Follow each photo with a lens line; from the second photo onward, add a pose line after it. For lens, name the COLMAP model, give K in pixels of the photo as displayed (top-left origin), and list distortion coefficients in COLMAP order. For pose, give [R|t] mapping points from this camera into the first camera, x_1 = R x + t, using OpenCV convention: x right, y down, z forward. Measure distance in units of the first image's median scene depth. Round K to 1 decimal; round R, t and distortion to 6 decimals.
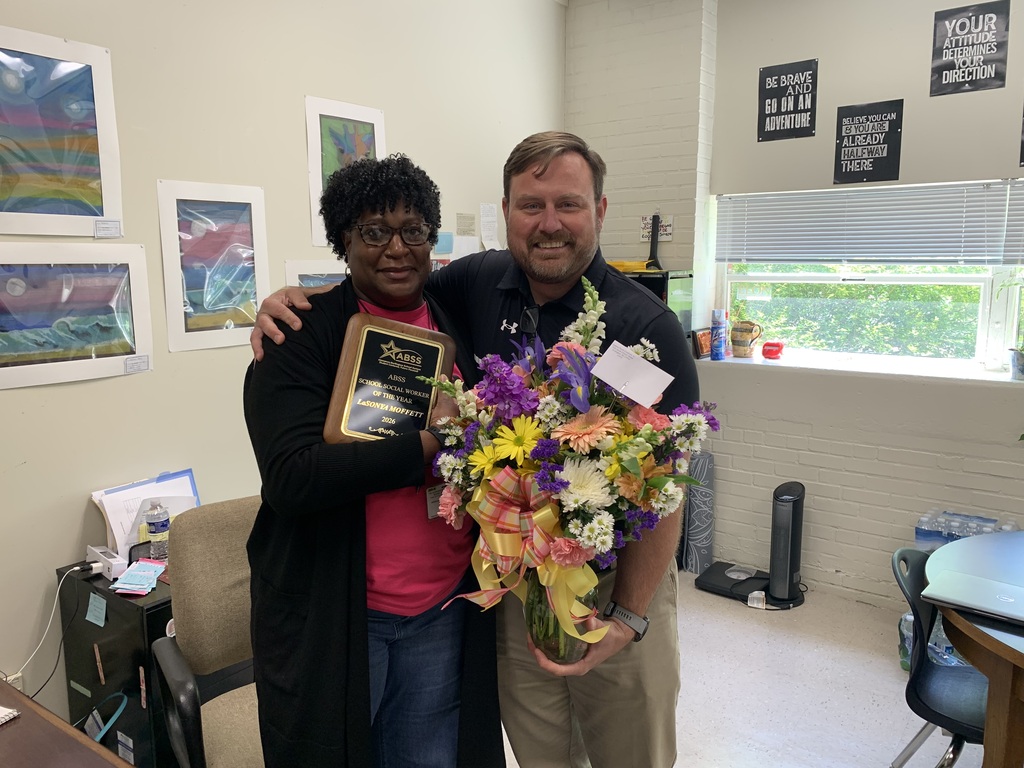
lens RADIAL K [[784.8, 0, 516.6], [0, 784.8, 387.0], [0, 0, 1]] dist [0.020994, -0.028164]
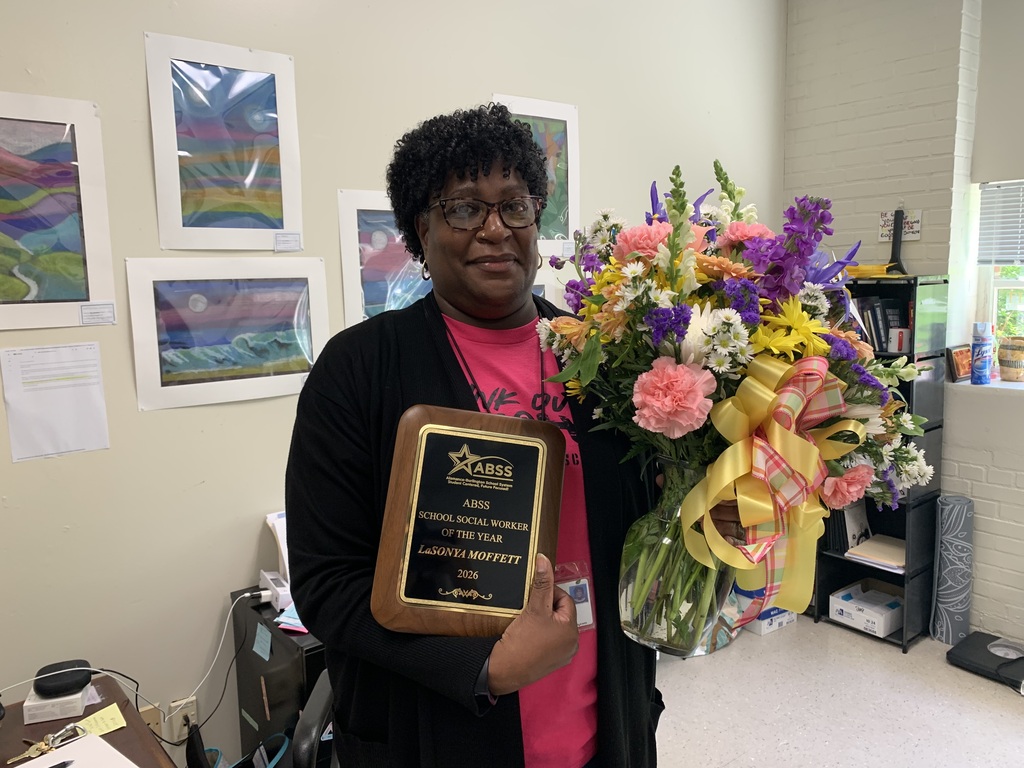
lens RADIAL K [[784.8, 0, 510.0], [0, 784.8, 377.5], [0, 0, 1]] dist [0.020994, -0.028164]
pose [[0.965432, 0.015055, -0.260218, -0.002324], [-0.022279, 0.999443, -0.024833, -0.011607], [0.259700, 0.029772, 0.965230, 0.098244]]
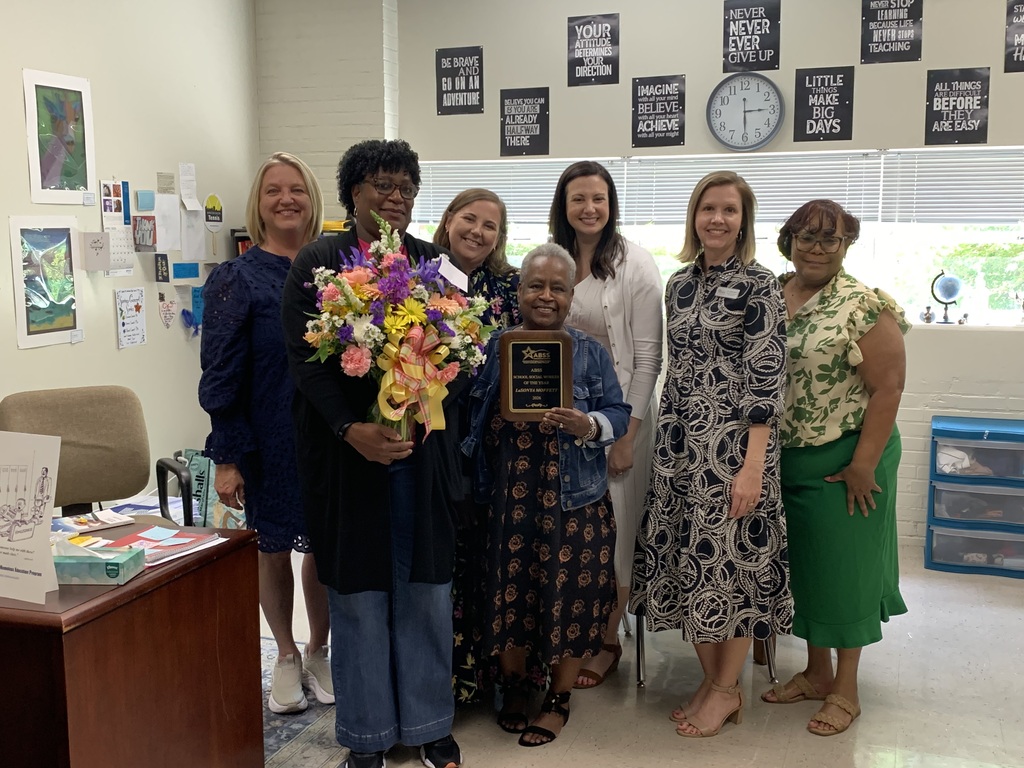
lens RADIAL K [[1174.8, 0, 508.4], [0, 1174.8, 383.6], [0, 0, 1]] dist [0.147858, 0.000000]
pose [[0.960474, -0.035148, 0.276143, -0.080449], [0.040892, 0.999050, -0.015067, 0.106578], [-0.275351, 0.025764, 0.960998, -0.680365]]
